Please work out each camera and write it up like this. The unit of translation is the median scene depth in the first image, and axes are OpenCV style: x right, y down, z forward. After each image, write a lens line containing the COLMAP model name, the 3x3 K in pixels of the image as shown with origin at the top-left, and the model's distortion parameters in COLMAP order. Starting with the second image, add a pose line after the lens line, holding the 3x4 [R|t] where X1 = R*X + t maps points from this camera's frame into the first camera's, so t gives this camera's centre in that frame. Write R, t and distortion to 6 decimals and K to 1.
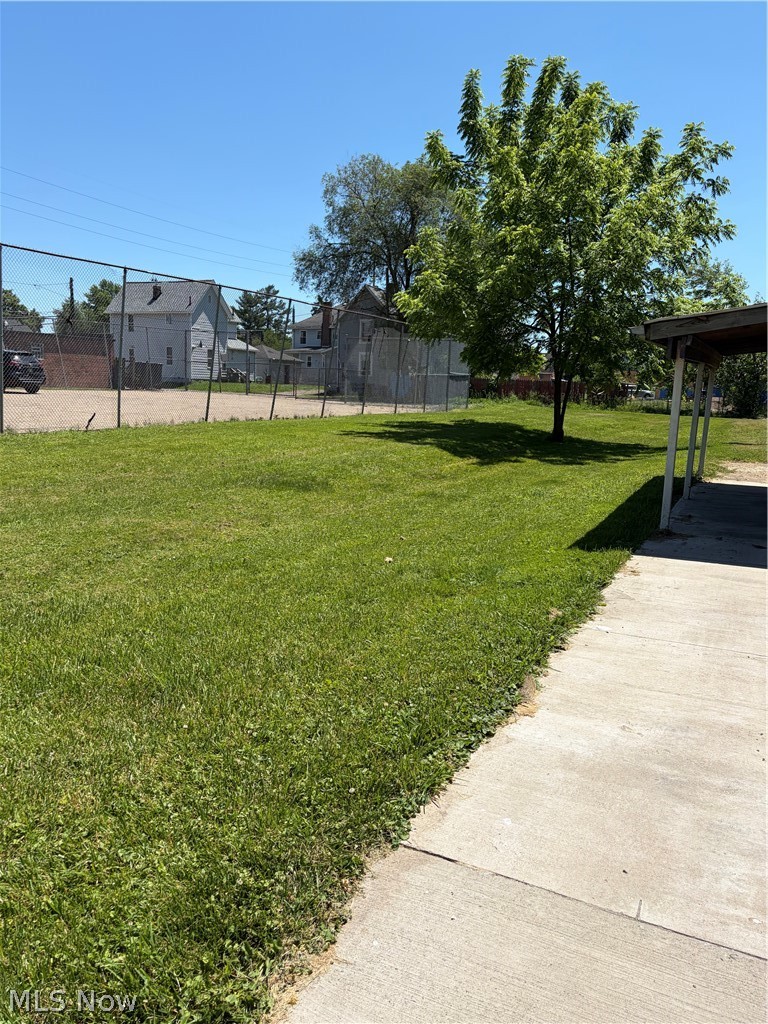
lens RADIAL K [[748.8, 0, 384.0], [0, 748.8, 512.0], [0, 0, 1]] dist [0.046352, -0.046594]
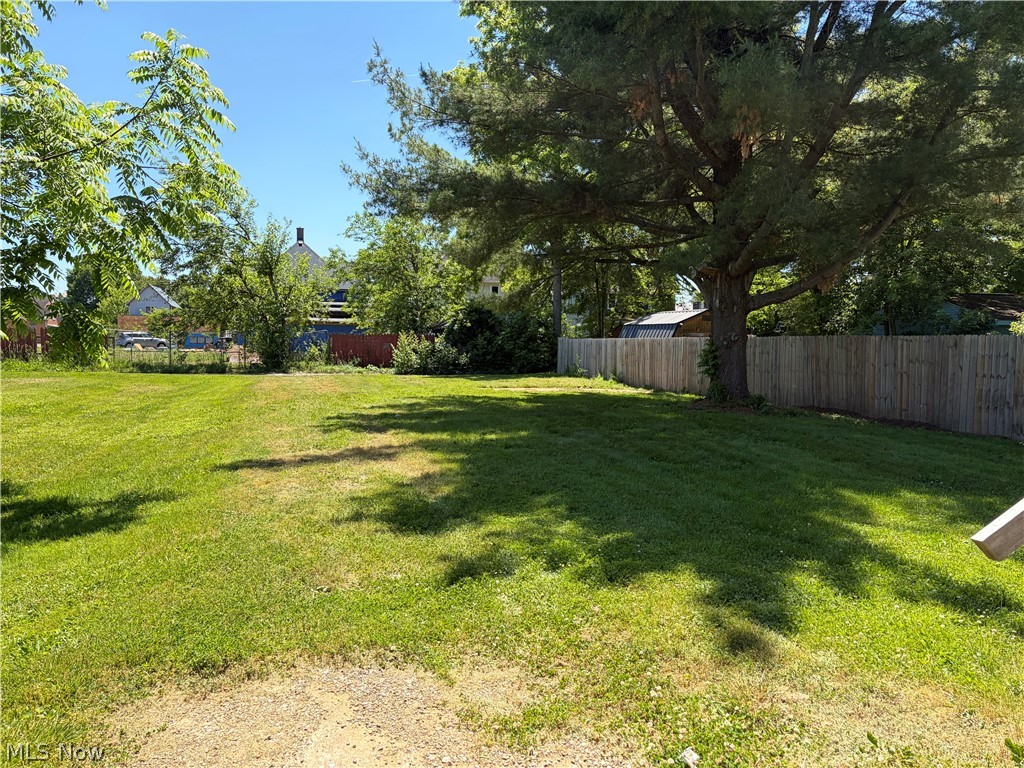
lens RADIAL K [[748.8, 0, 513.2], [0, 748.8, 386.2], [0, 0, 1]] dist [0.046352, -0.046594]
pose [[0.734091, -0.061132, 0.676293, 0.281578], [0.124891, 0.991105, -0.045976, -0.090342], [-0.667467, 0.118213, 0.735196, 0.564068]]
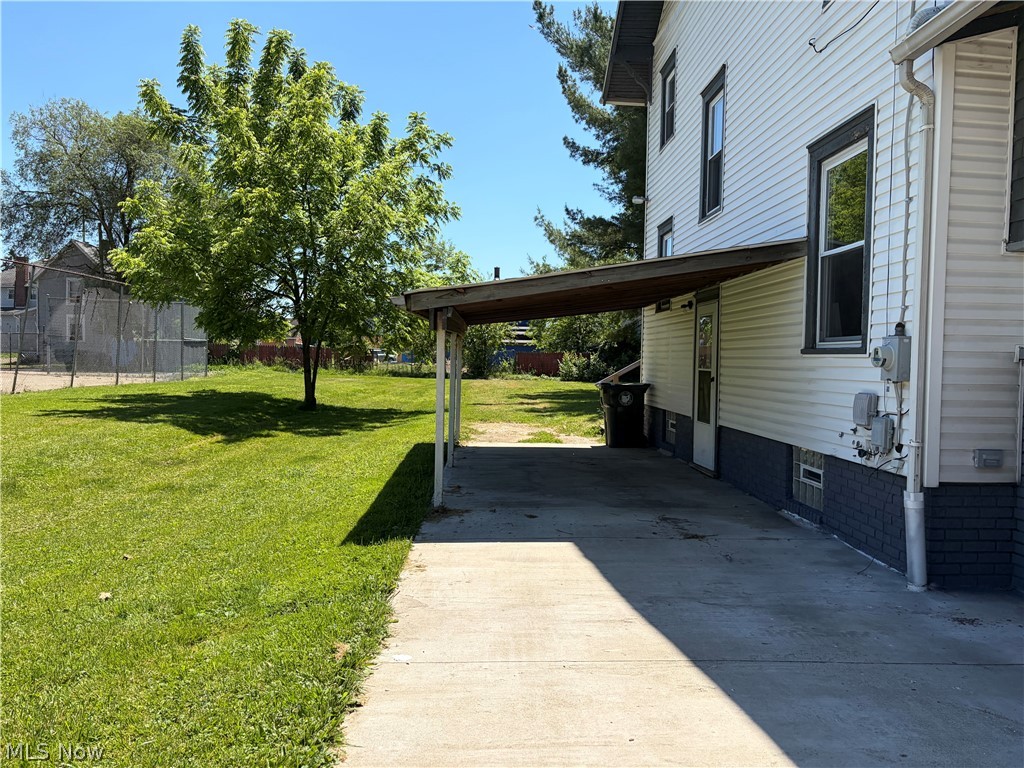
lens RADIAL K [[748.8, 0, 513.2], [0, 748.8, 386.2], [0, 0, 1]] dist [0.046352, -0.046594]
pose [[0.878869, -0.036080, 0.475698, 0.004135], [0.091865, 0.991274, -0.094539, -0.011341], [-0.468136, 0.126787, 0.874514, 0.042716]]
